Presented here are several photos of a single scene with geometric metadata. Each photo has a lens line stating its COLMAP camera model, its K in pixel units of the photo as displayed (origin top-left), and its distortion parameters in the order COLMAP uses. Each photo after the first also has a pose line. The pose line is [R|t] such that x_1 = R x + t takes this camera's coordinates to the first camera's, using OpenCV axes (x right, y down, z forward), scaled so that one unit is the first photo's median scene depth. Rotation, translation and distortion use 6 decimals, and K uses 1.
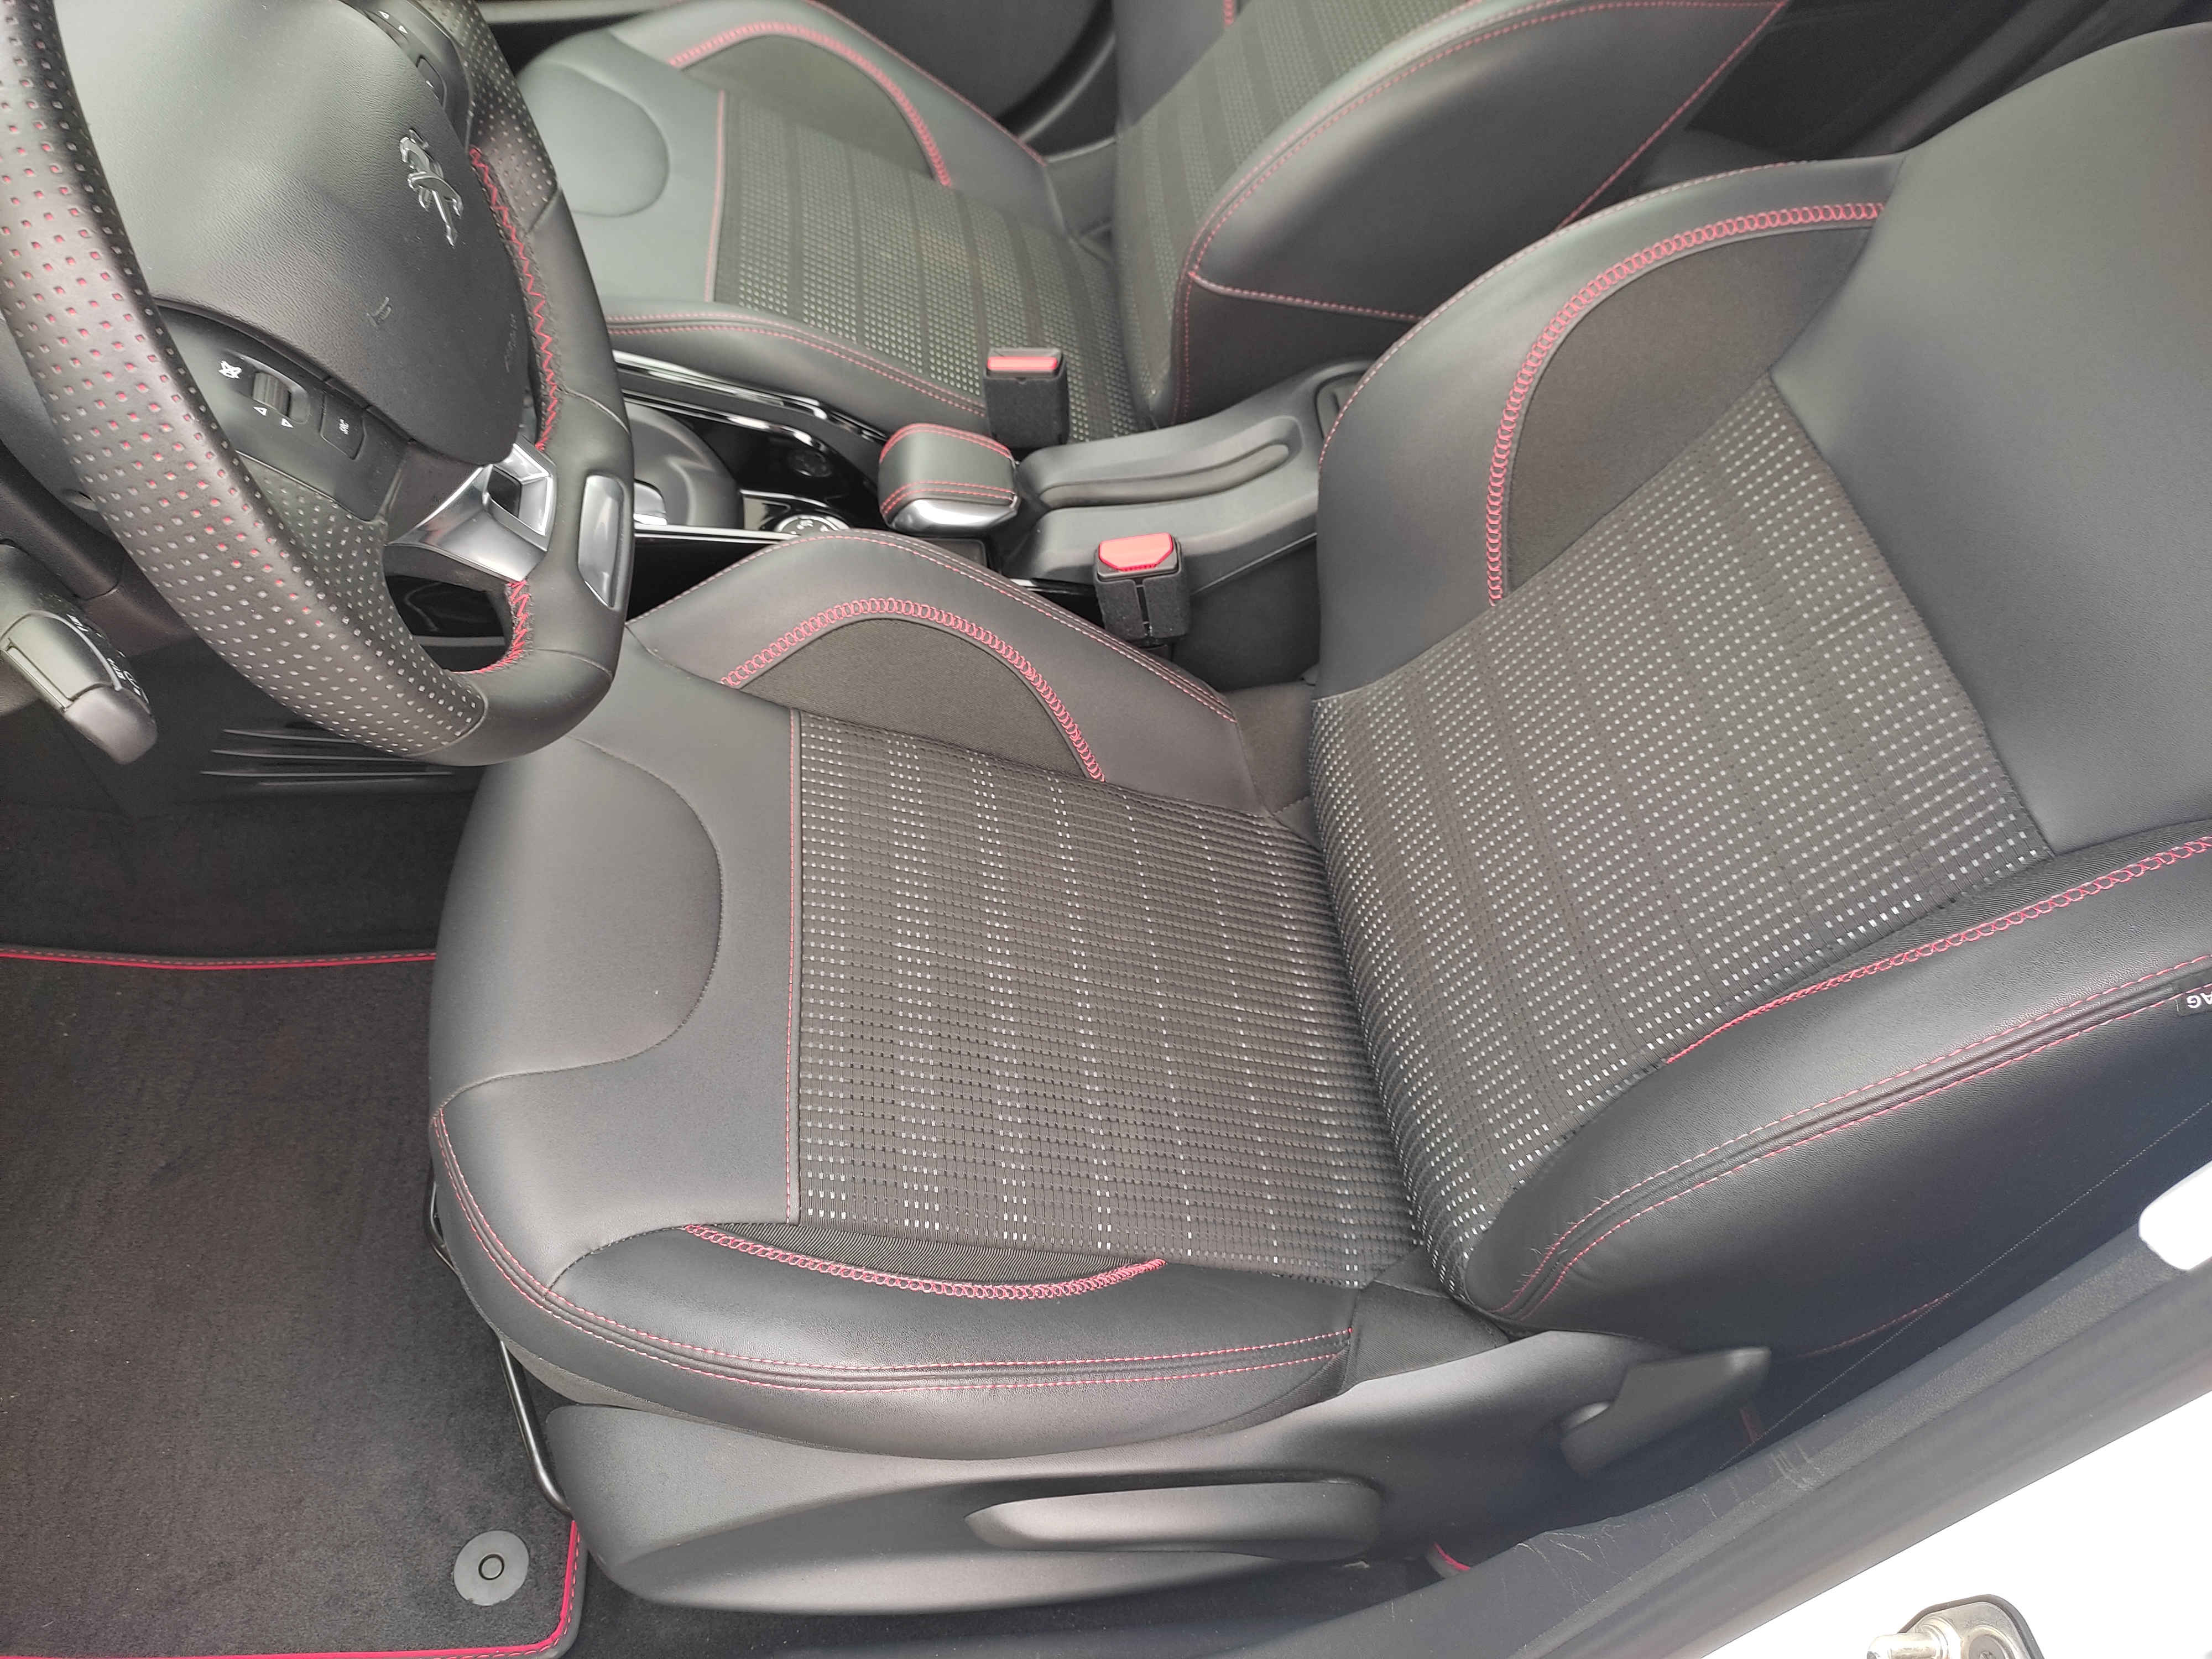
lens RADIAL K [[1671.8, 0, 1106.0], [0, 1671.8, 829.5], [0, 0, 1]] dist [0.009642, -0.005220]
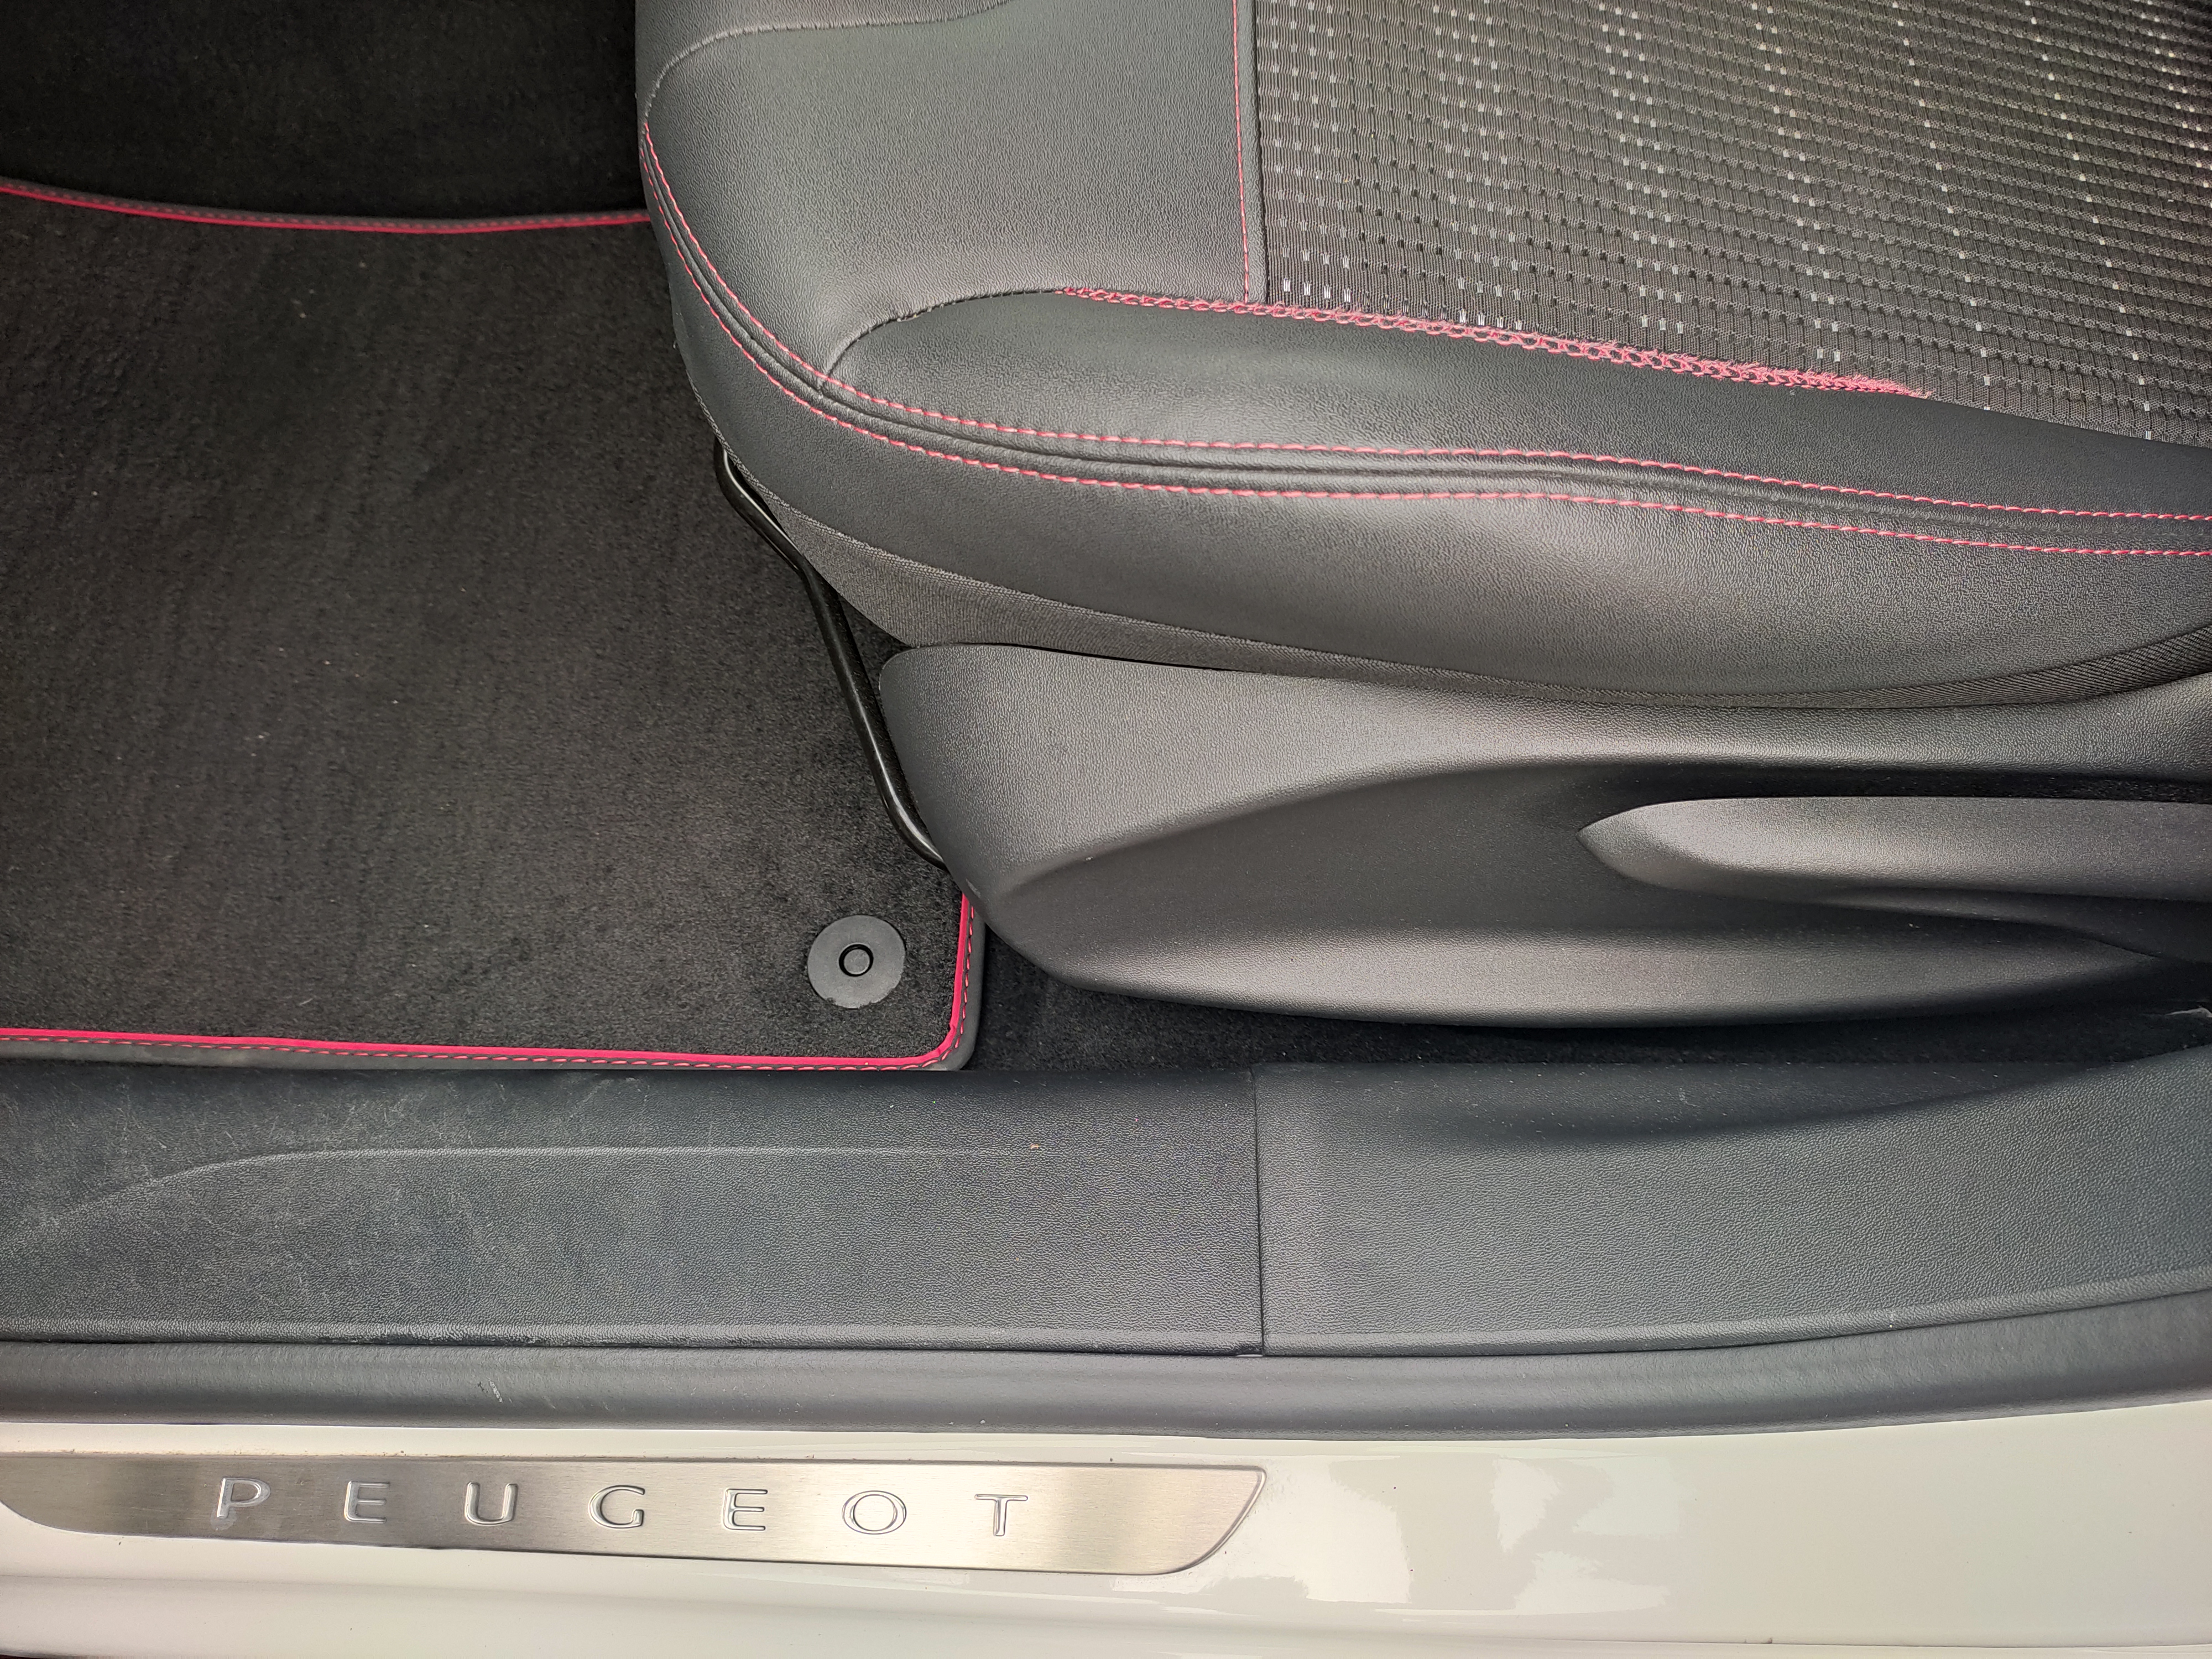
lens RADIAL K [[1677.9, 0, 1106.0], [0, 1677.9, 829.5], [0, 0, 1]] dist [0.027848, -0.007073]
pose [[0.965916, 0.001792, -0.258849, -0.076880], [0.056346, 0.974543, 0.217007, 0.234213], [0.252648, -0.224195, 0.941225, 0.360685]]
